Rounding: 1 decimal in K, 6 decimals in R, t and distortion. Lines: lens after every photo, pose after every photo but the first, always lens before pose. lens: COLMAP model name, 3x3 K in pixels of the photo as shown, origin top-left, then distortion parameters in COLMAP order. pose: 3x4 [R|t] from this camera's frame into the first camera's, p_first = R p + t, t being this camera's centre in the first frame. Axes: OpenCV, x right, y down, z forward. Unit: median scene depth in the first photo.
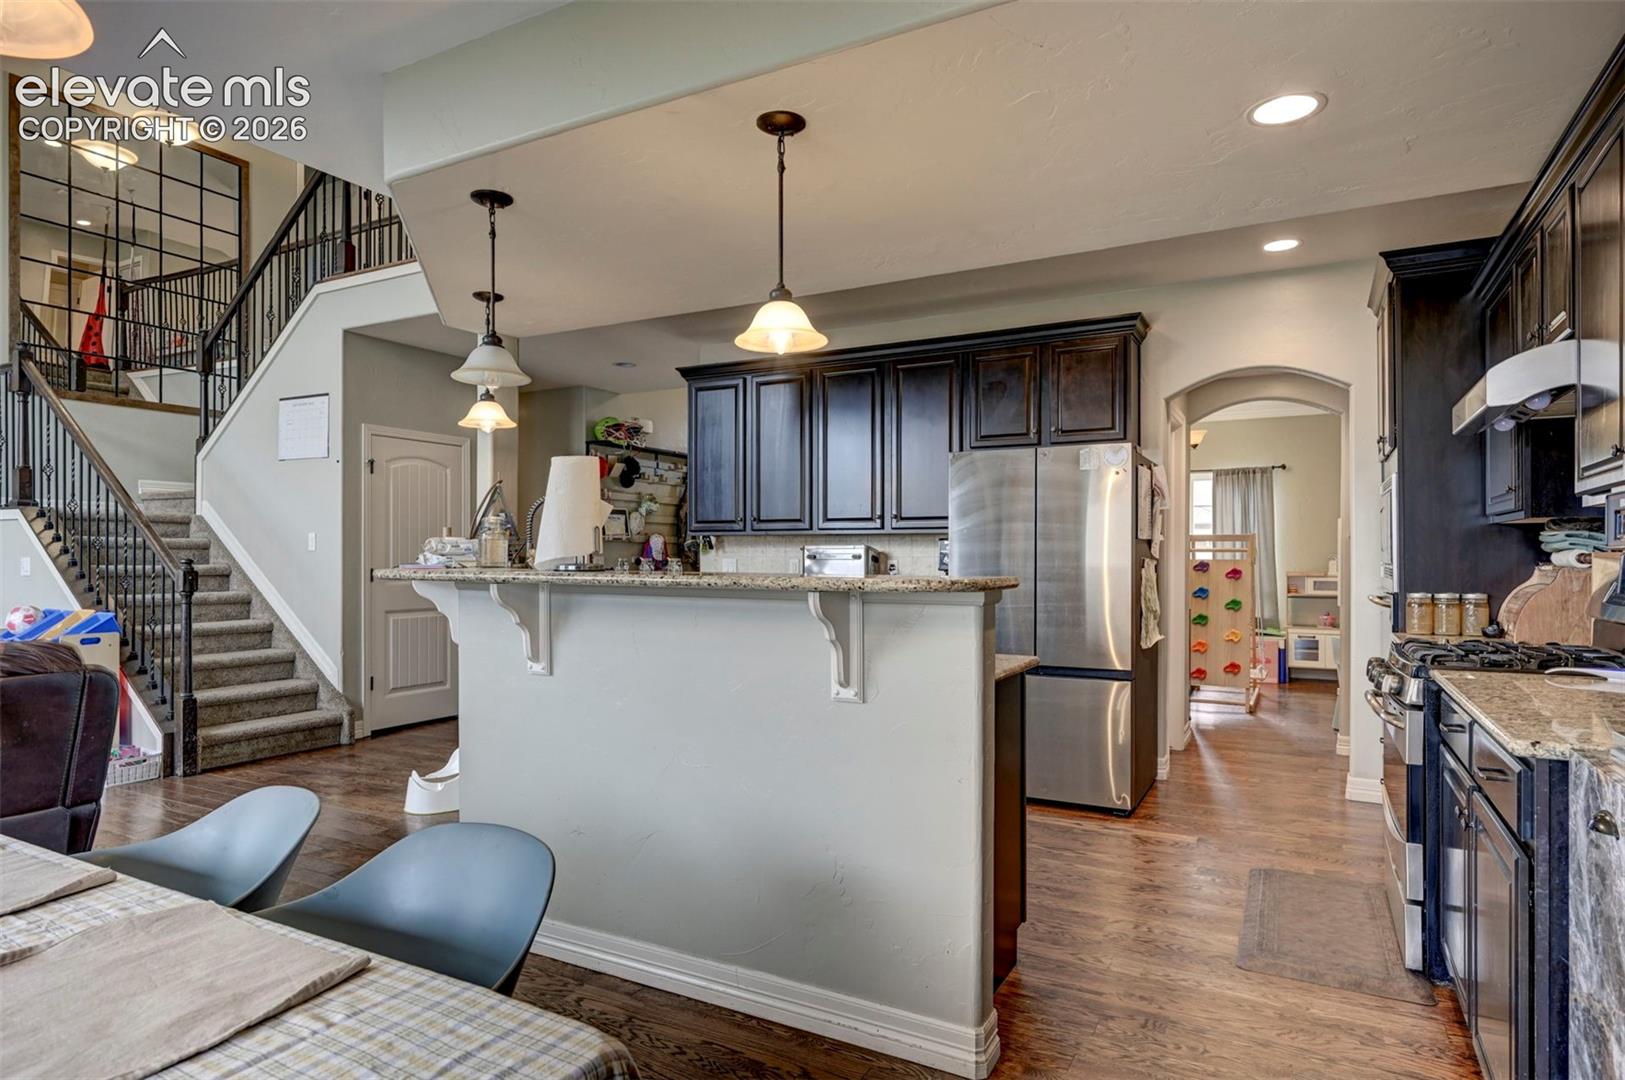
lens RADIAL K [[927.5, 0, 810.4], [0, 927.5, 559.9], [0, 0, 1]] dist [-0.002228, 0.000082]
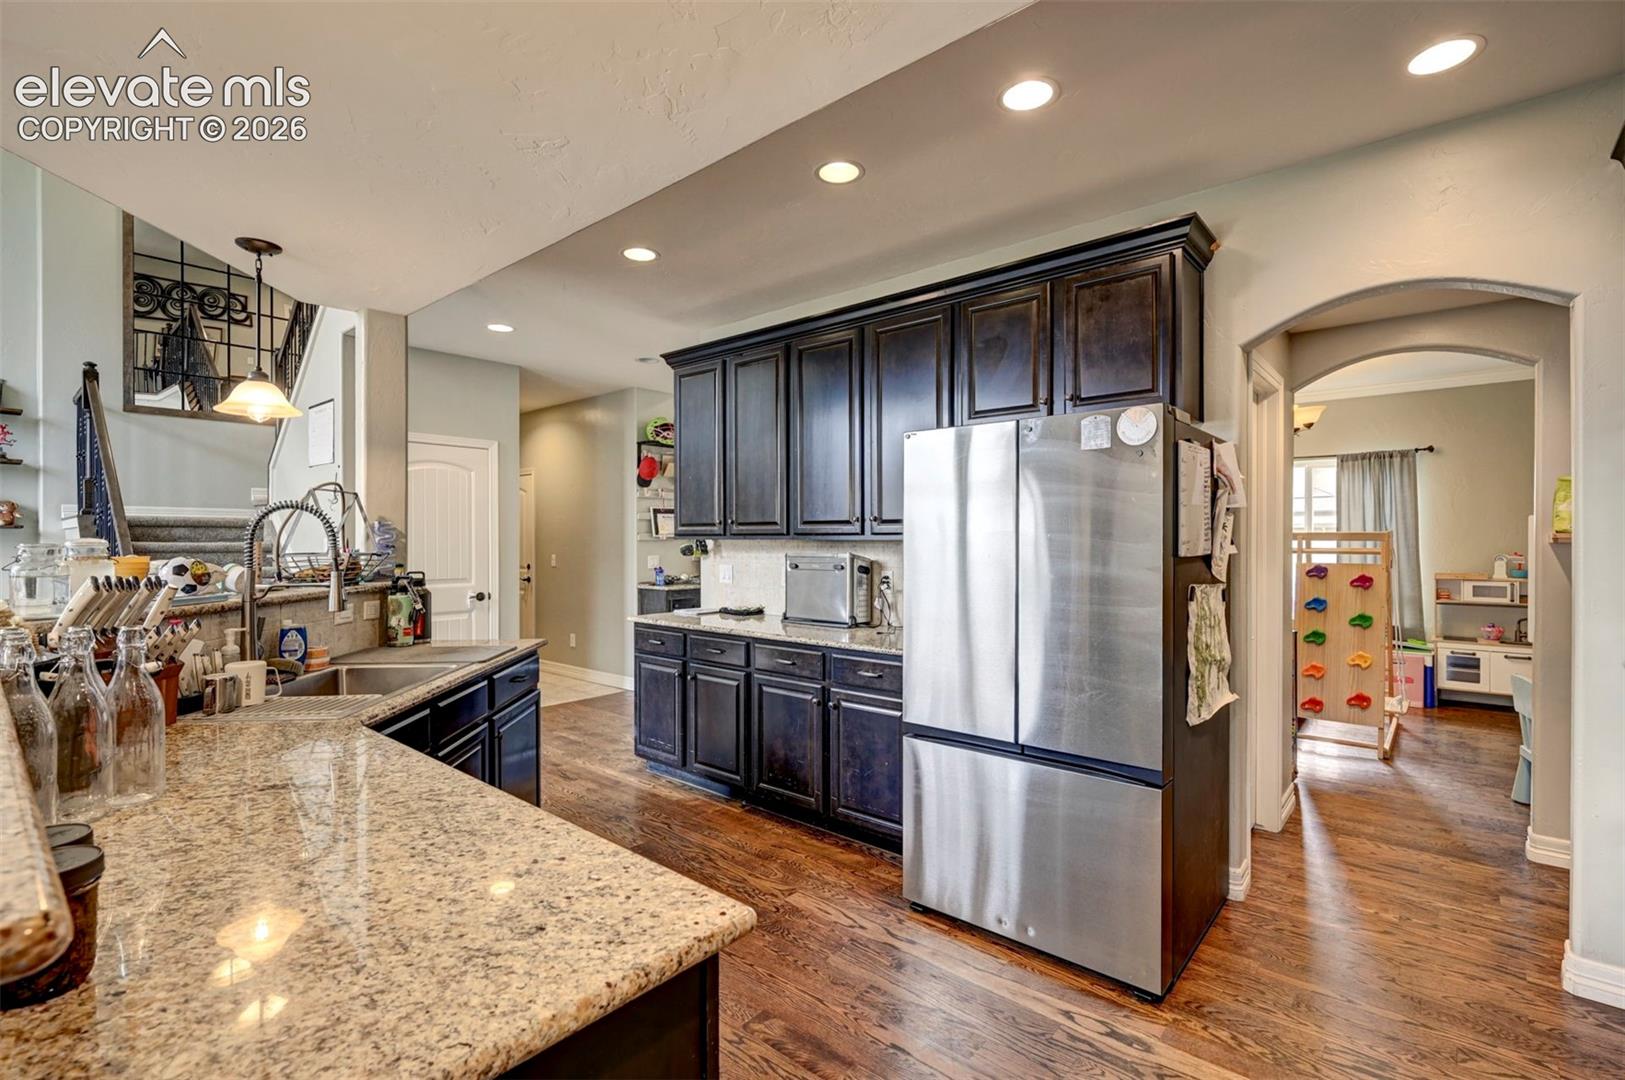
lens RADIAL K [[750.4, 0, 808.9], [0, 750.4, 544.9], [0, 0, 1]] dist [-0.000981, -0.000266]
pose [[0.977085, -0.000673, -0.212847, 0.155485], [0.001205, 0.999996, 0.002368, -0.023438], [0.212845, -0.002570, 0.977083, 0.322136]]
